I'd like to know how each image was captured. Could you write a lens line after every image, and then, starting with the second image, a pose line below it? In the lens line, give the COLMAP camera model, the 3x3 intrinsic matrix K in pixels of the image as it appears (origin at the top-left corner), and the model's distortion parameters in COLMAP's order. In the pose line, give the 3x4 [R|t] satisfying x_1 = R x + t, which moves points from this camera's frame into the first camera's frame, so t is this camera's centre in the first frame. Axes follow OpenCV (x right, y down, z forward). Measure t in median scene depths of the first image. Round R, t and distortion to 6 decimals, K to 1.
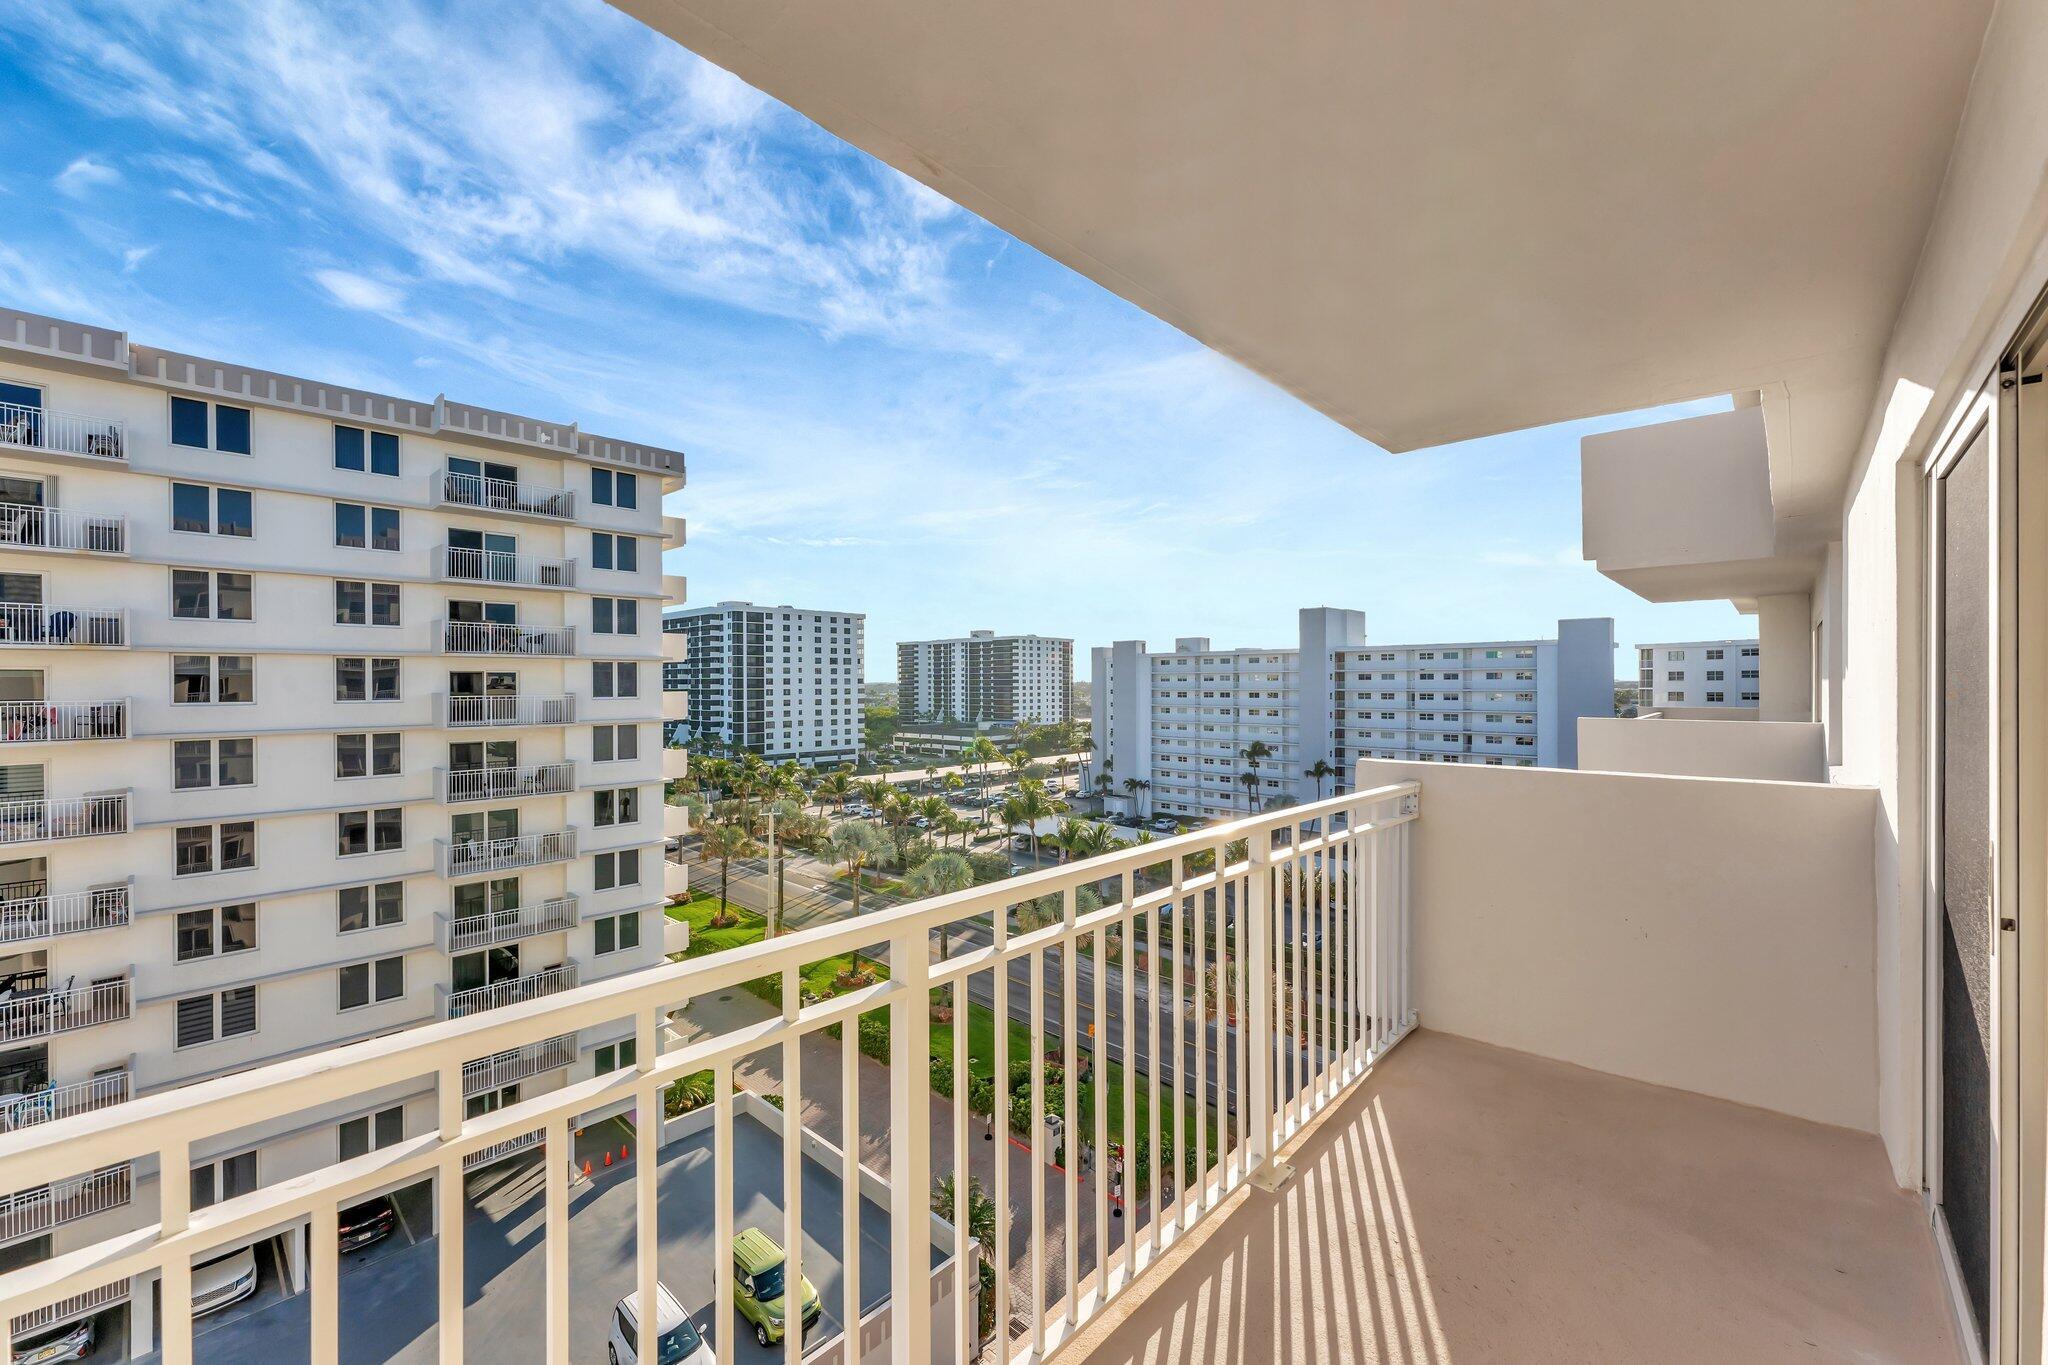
lens RADIAL K [[835.6, 0, 976.1], [0, 835.6, 689.4], [0, 0, 1]] dist [-0.008274, 0.000855]
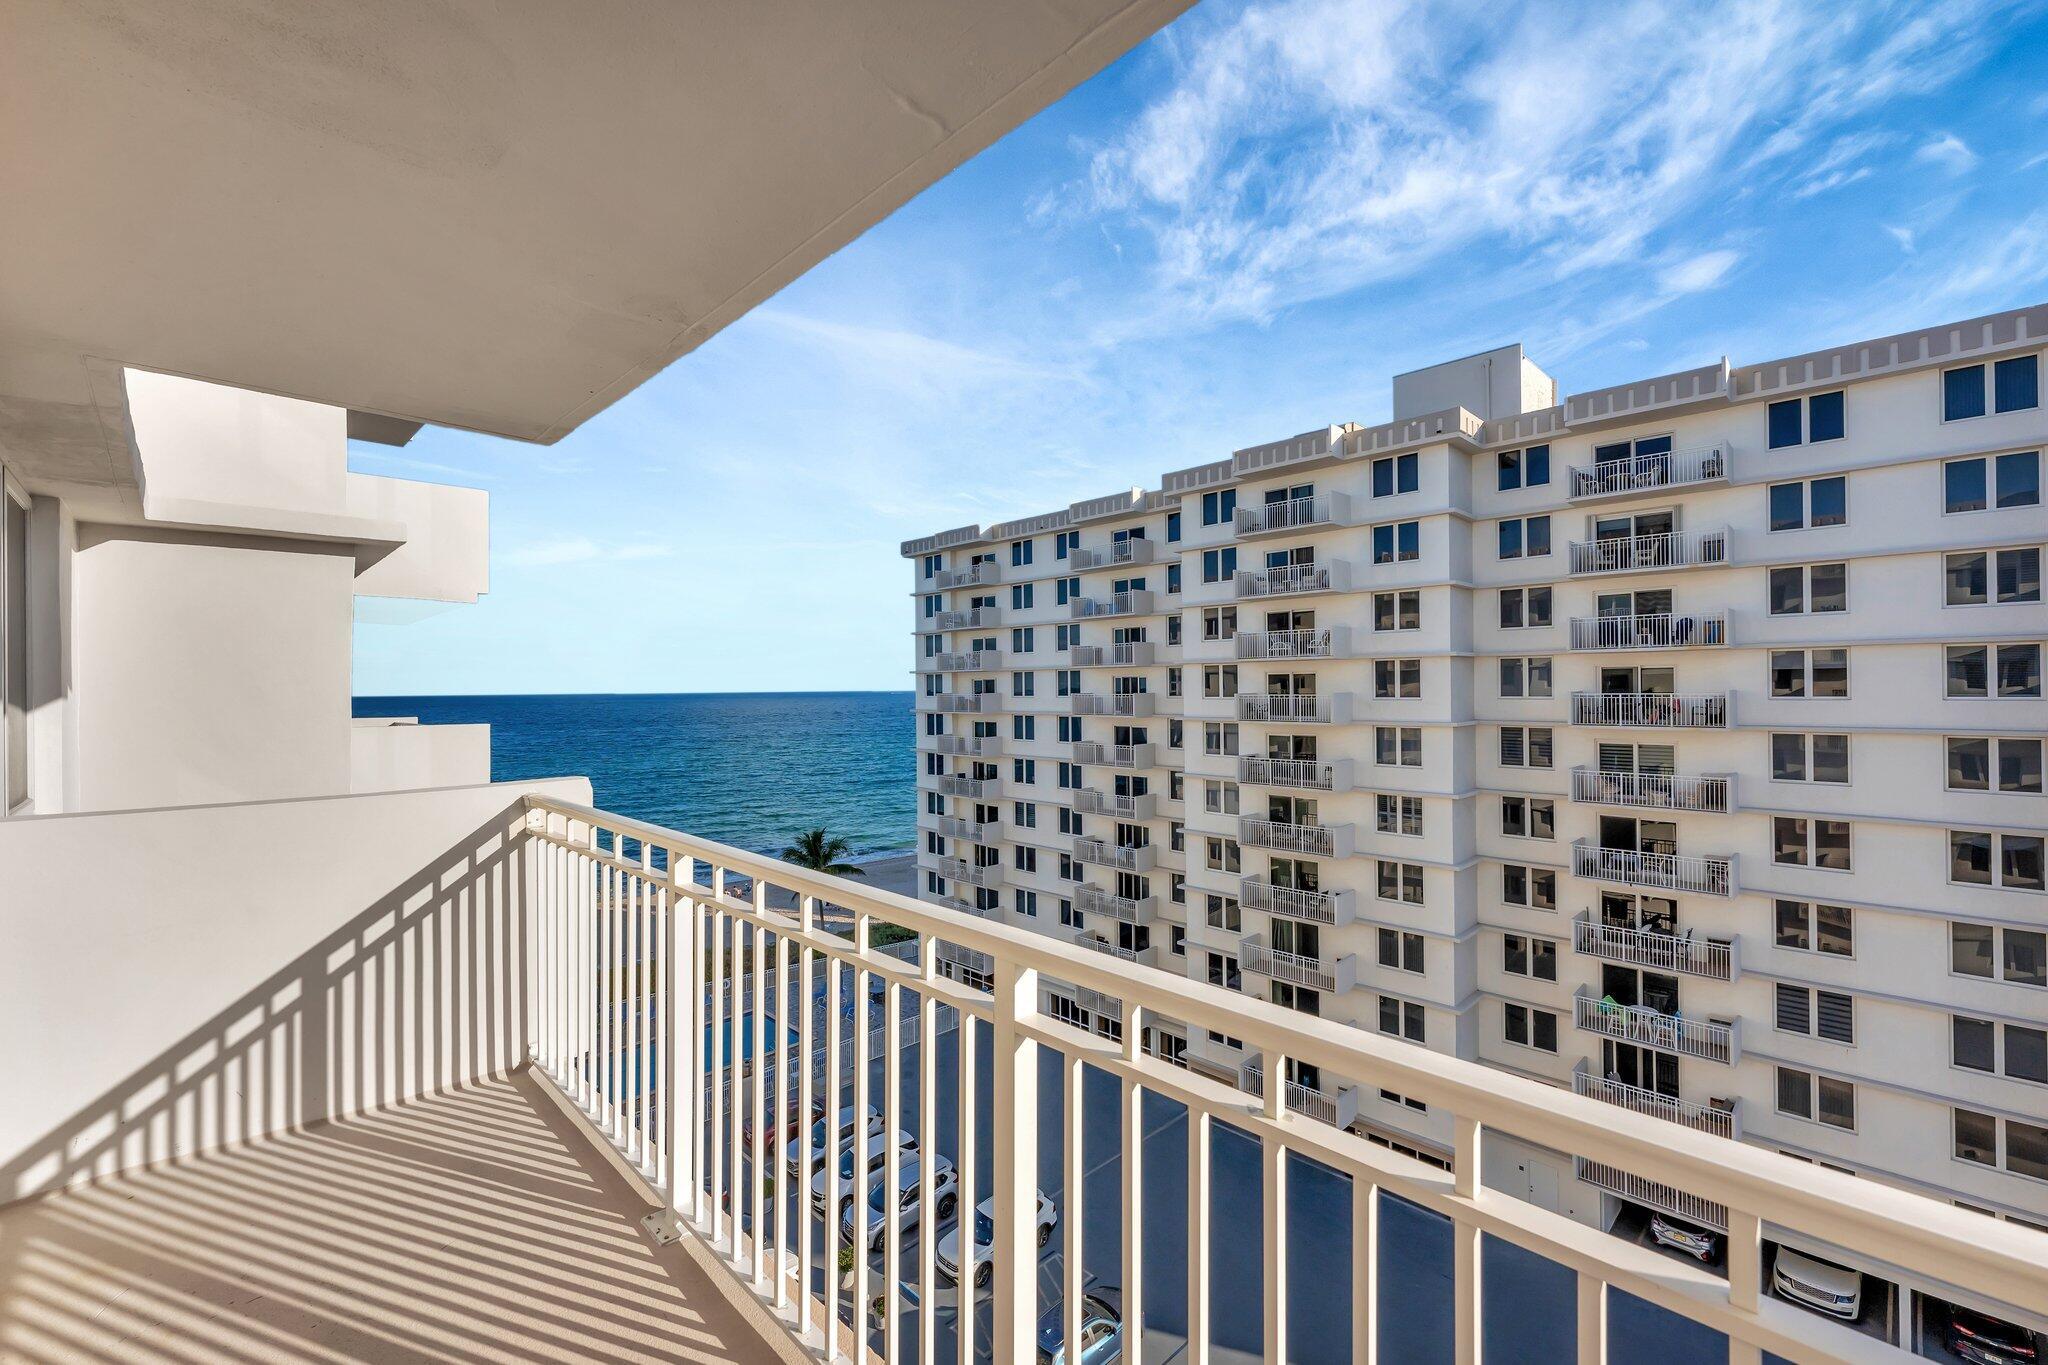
lens RADIAL K [[835.6, 0, 1045.4], [0, 835.6, 683.8], [0, 0, 1]] dist [-0.008274, 0.000855]
pose [[-0.002986, -0.000799, -0.999995, 0.084799], [0.002229, 0.999997, -0.000806, -0.000976], [0.999993, -0.002231, -0.002985, 0.087910]]
